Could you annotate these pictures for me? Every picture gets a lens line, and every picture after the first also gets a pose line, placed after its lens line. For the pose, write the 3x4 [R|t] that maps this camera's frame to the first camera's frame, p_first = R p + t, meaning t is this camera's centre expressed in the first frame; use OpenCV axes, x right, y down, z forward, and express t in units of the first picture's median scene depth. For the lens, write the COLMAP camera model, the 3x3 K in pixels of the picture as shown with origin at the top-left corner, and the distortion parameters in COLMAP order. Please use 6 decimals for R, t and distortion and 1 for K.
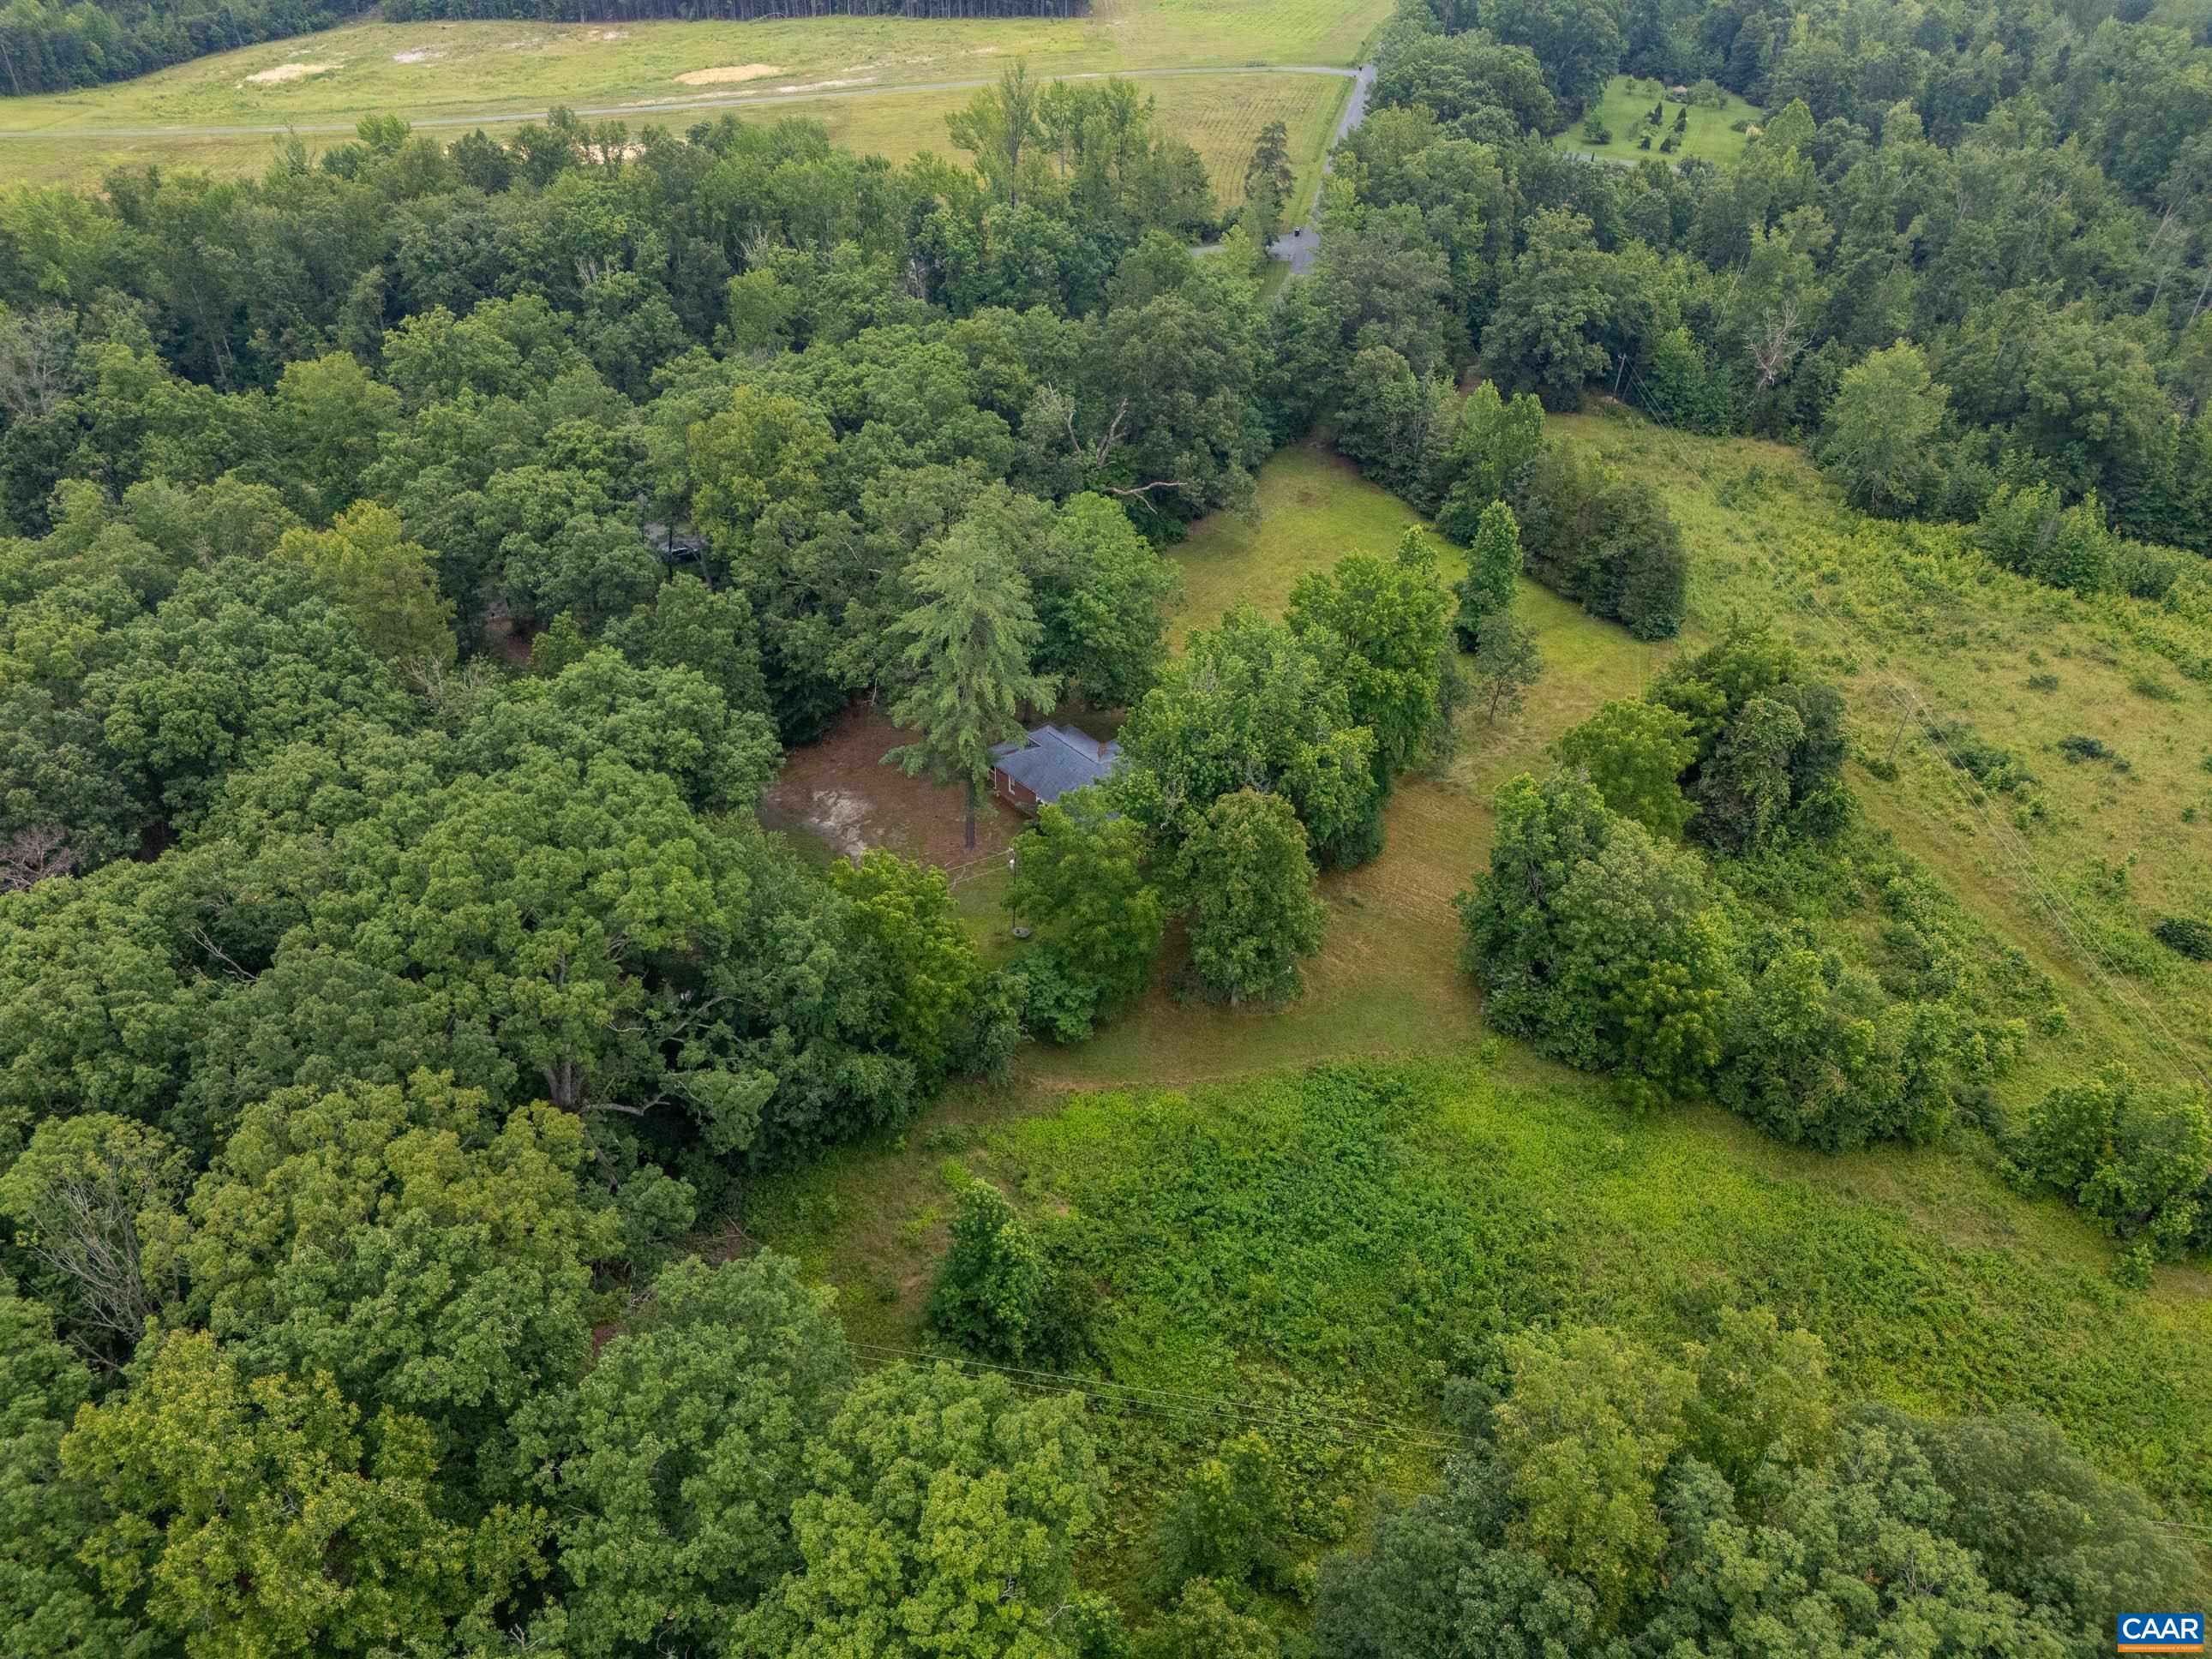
lens RADIAL K [[1632.9, 0, 1106.0], [0, 1632.9, 829.5], [0, 0, 1]] dist [0.097876, -0.110126]
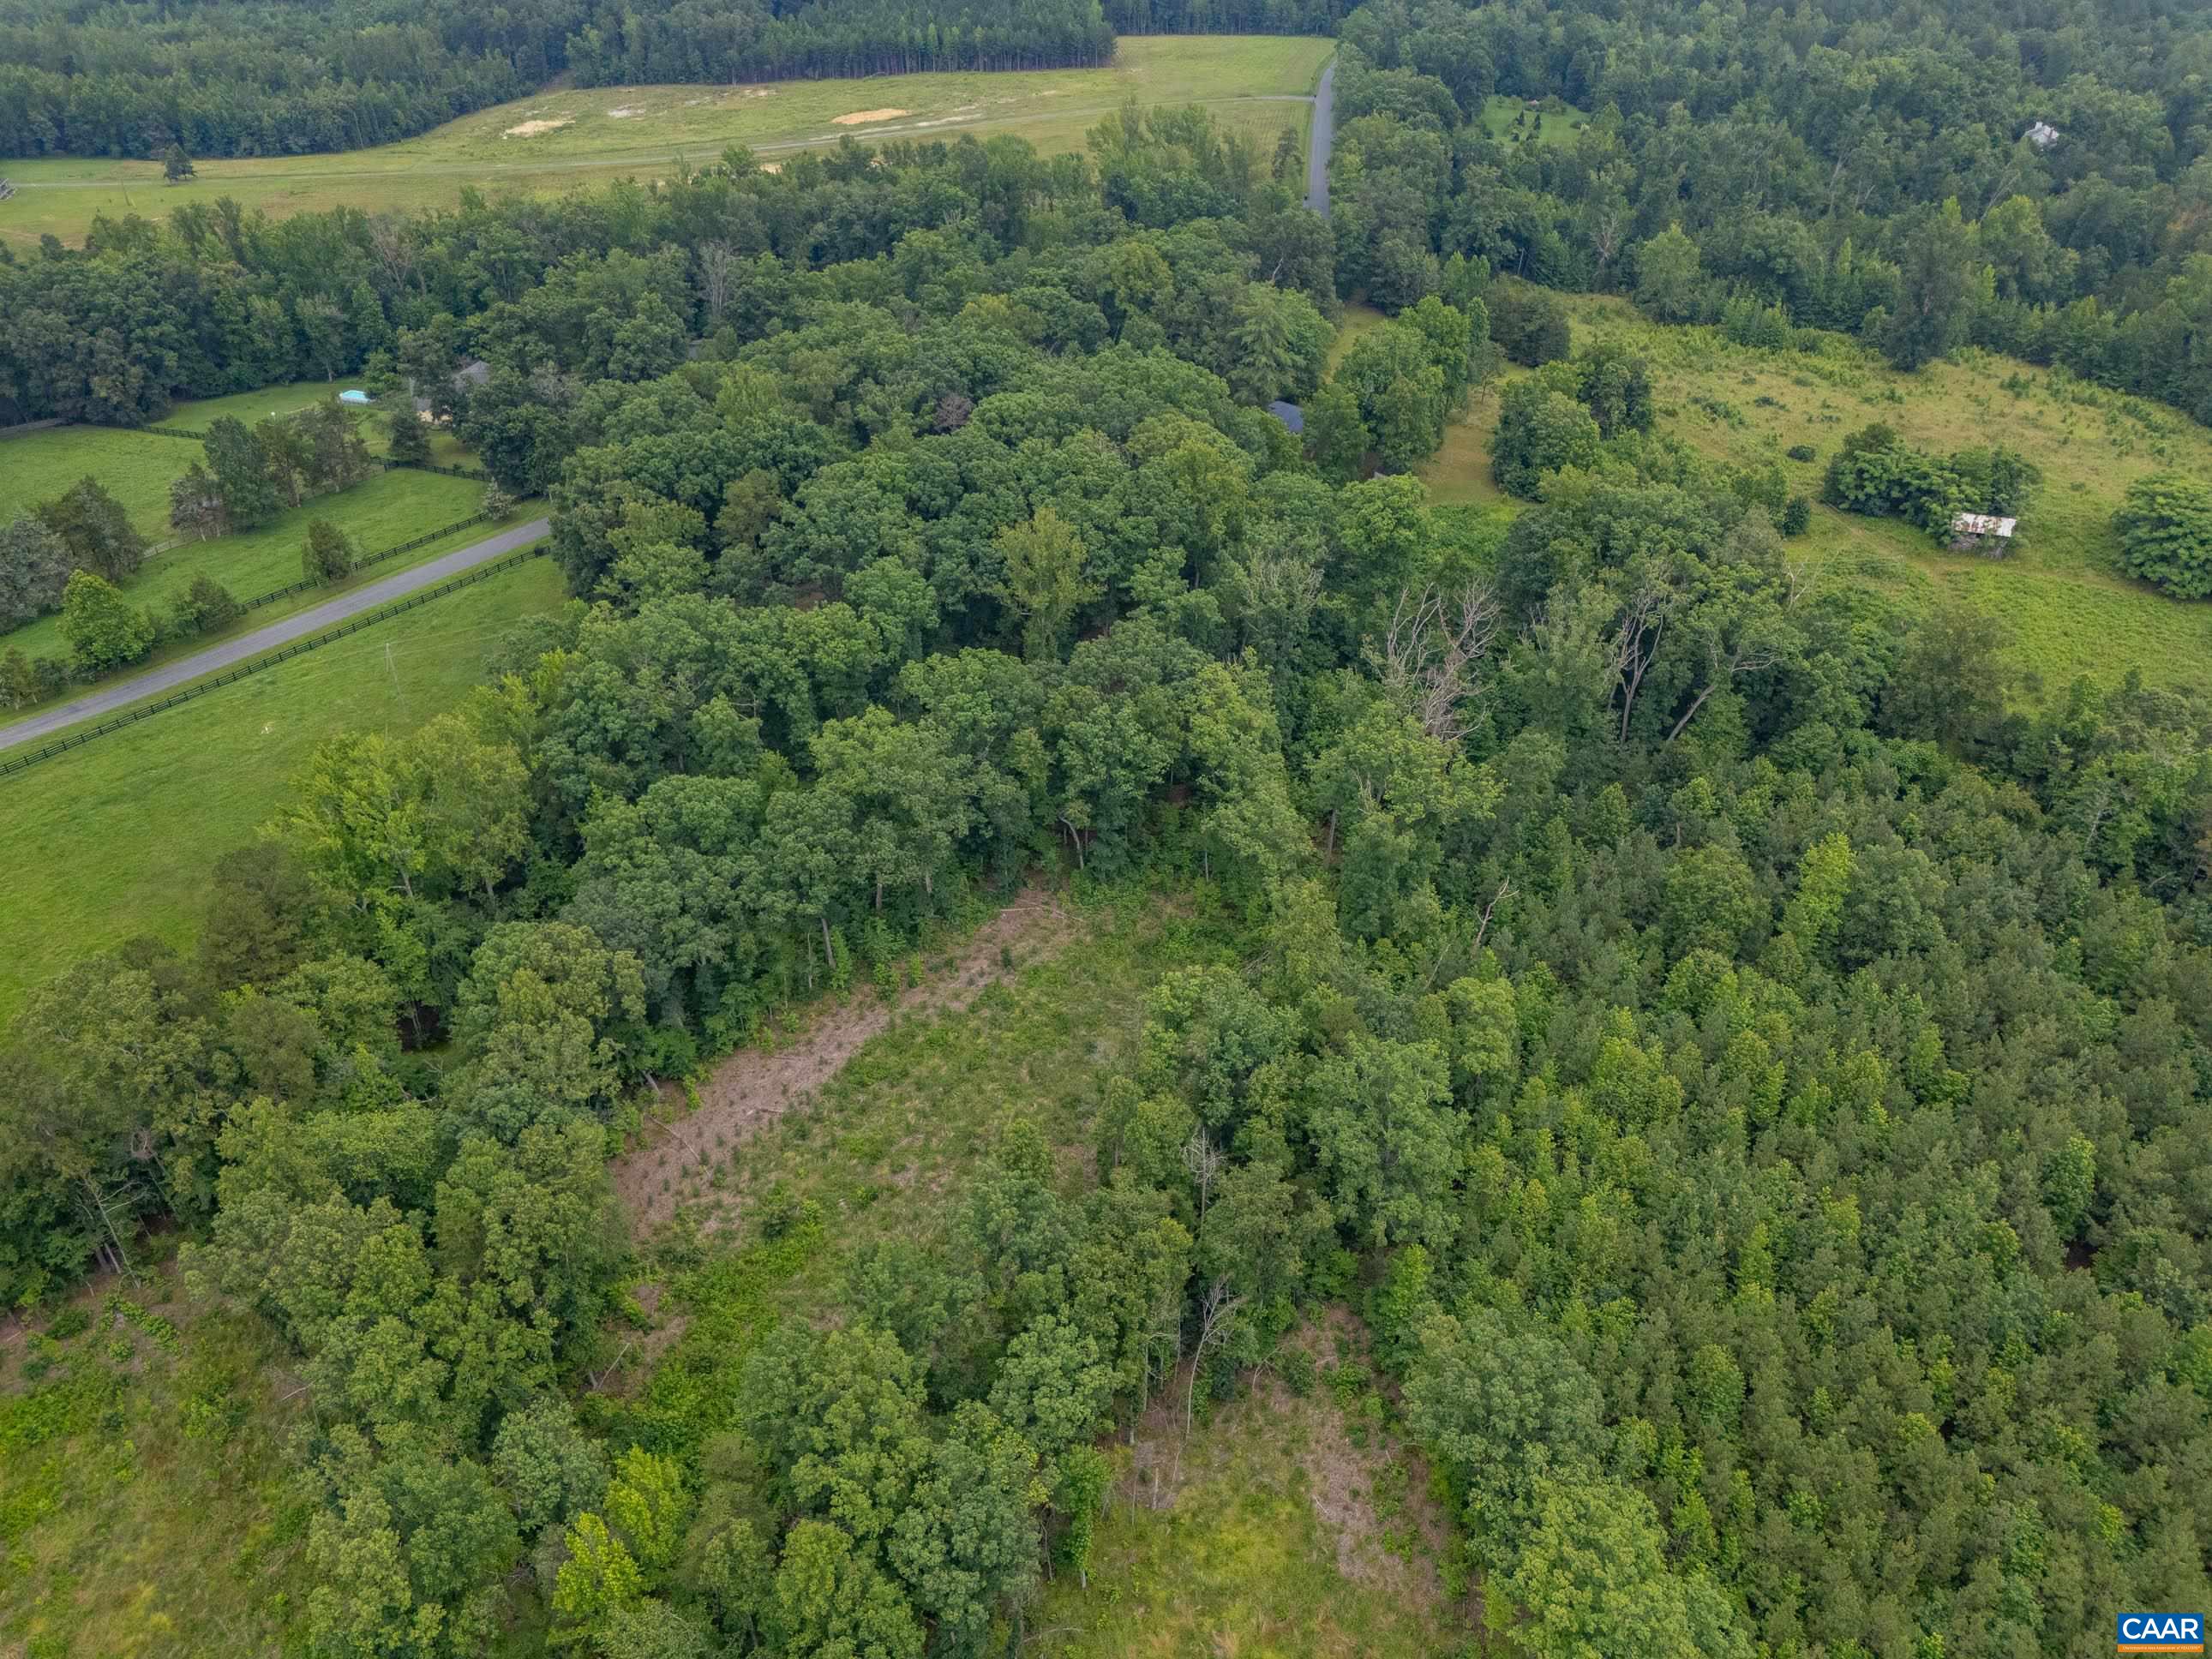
lens RADIAL K [[1630.7, 0, 1106.0], [0, 1630.7, 829.5], [0, 0, 1]] dist [0.072279, -0.065444]
pose [[0.995859, -0.063314, 0.065237, -0.269032], [0.064747, 0.997700, -0.020085, 0.322192], [-0.063816, 0.024225, 0.997668, -0.668662]]
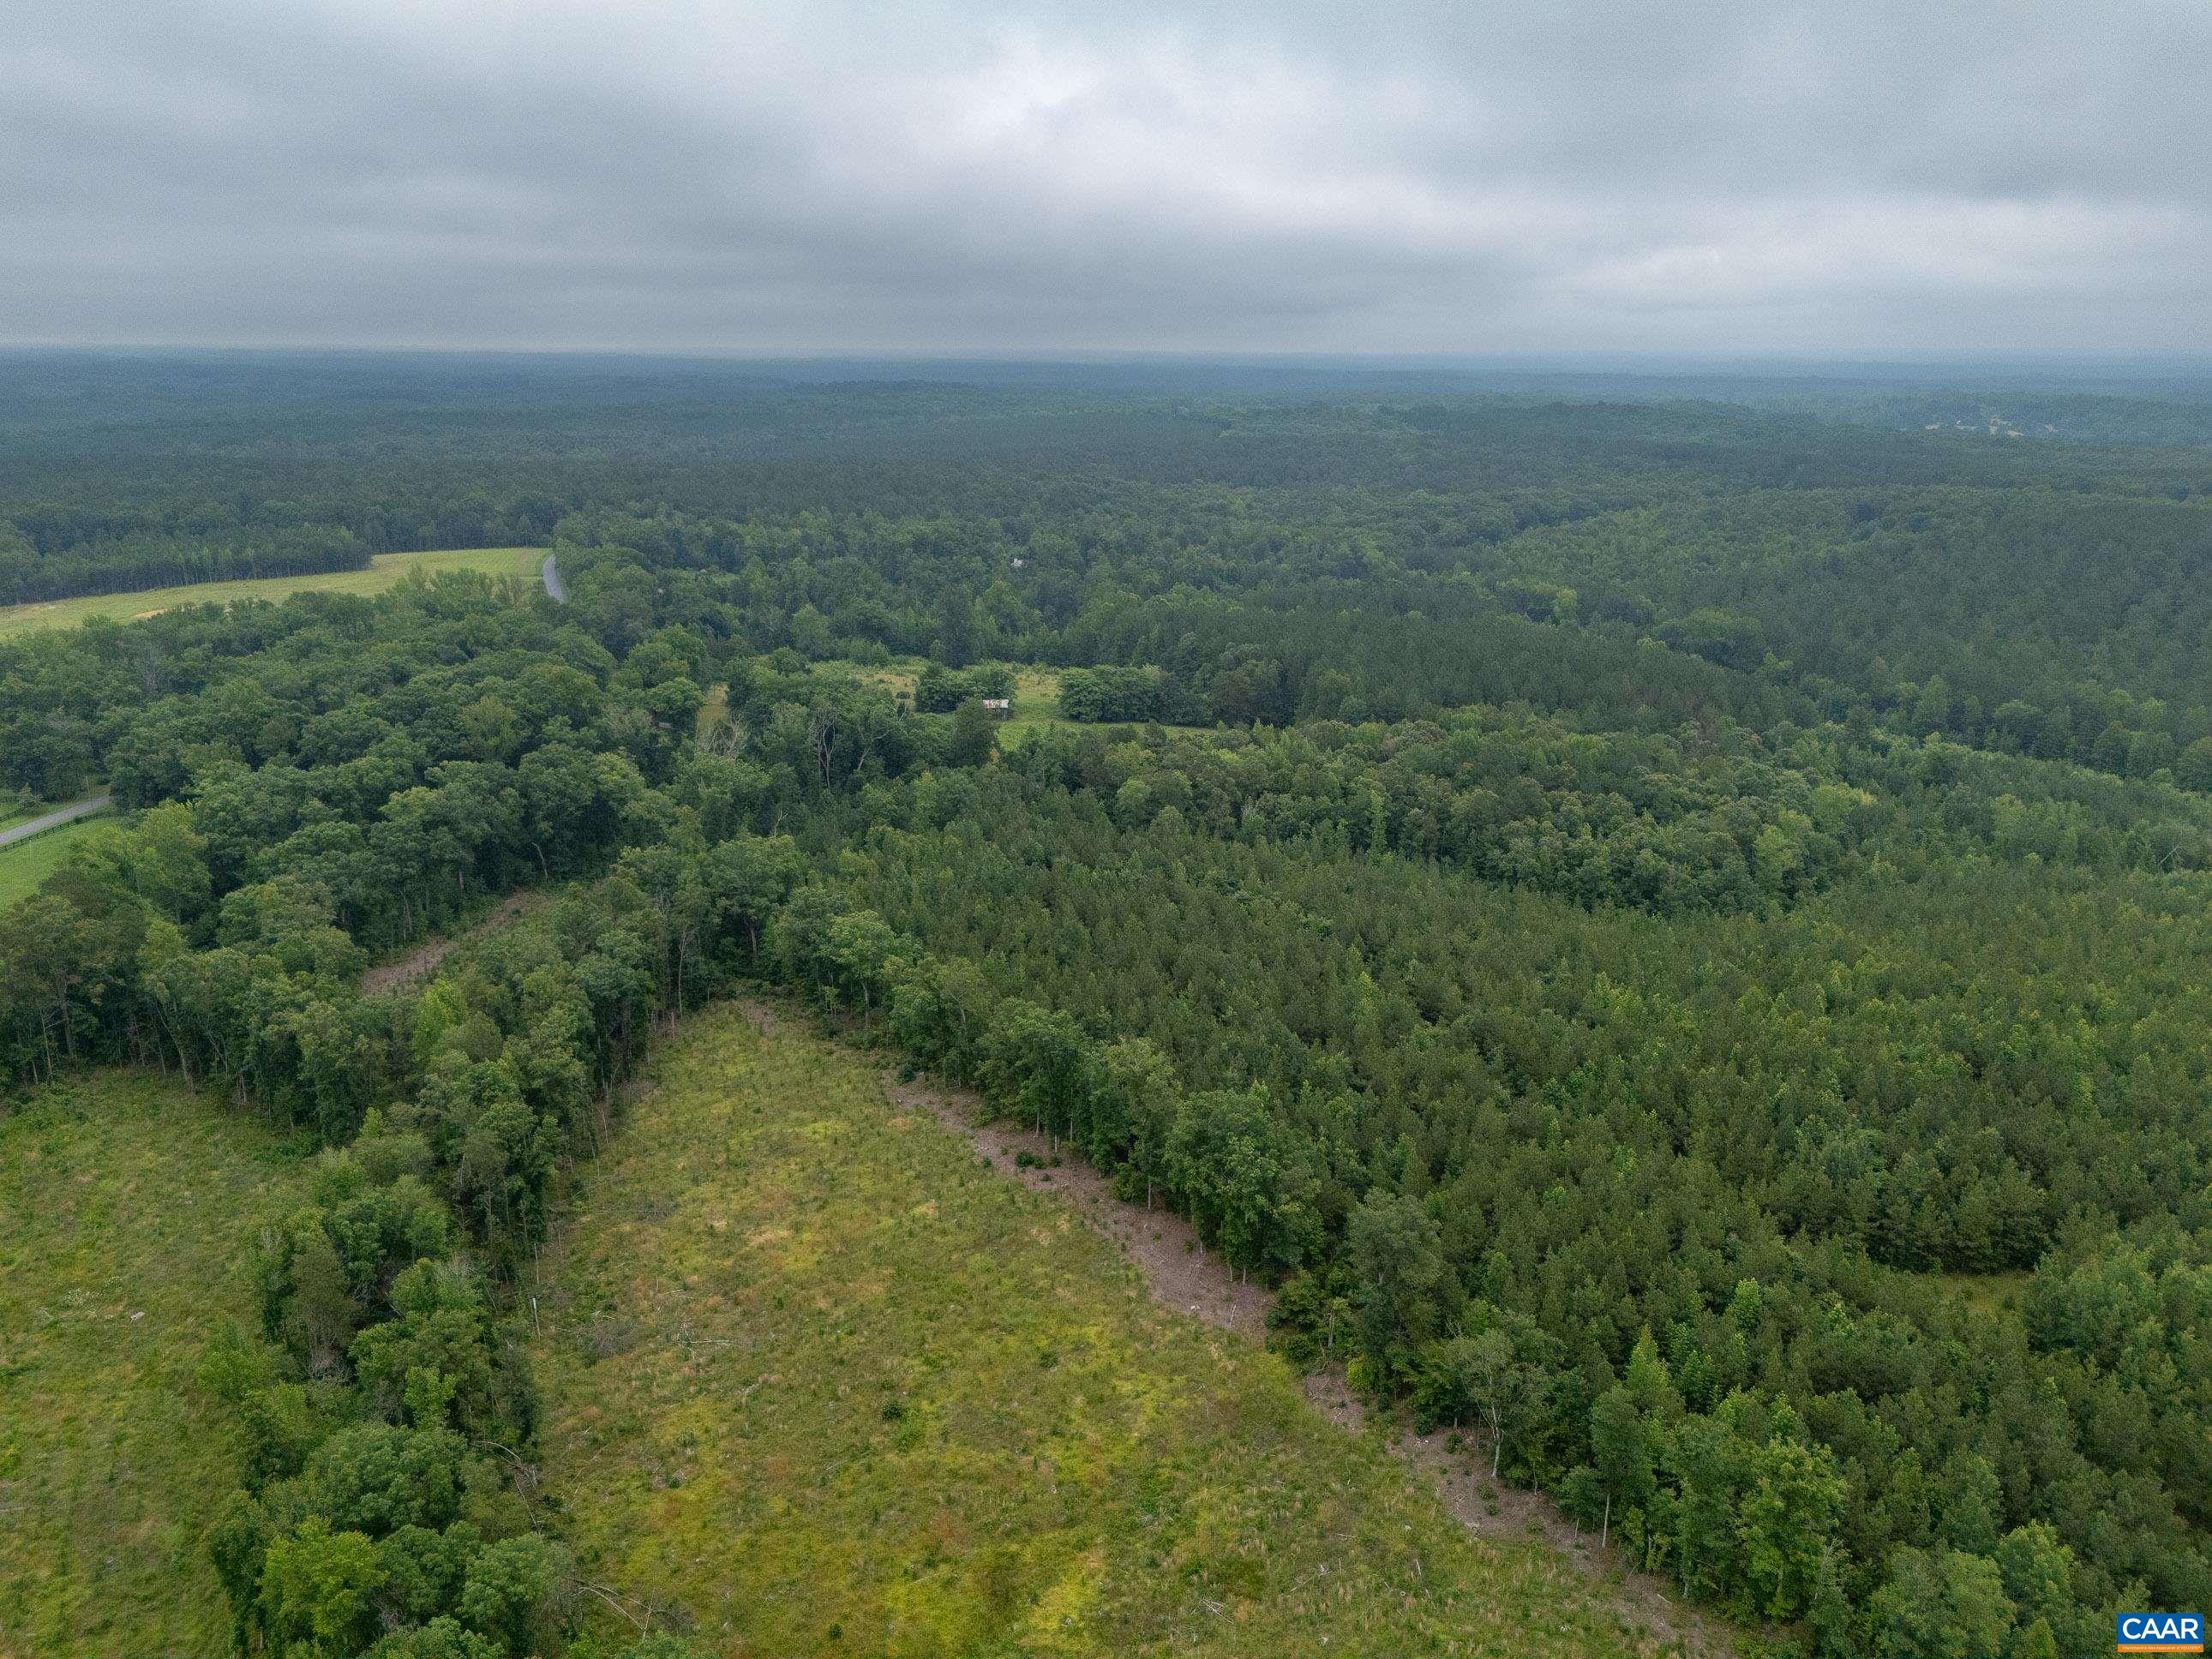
lens RADIAL K [[1630.7, 0, 1106.0], [0, 1630.7, 829.5], [0, 0, 1]] dist [0.072279, -0.065444]
pose [[0.838883, -0.171455, 0.516603, -0.579342], [0.329474, 0.915421, -0.231196, 0.820064], [-0.433270, 0.364154, 0.824421, -1.325030]]
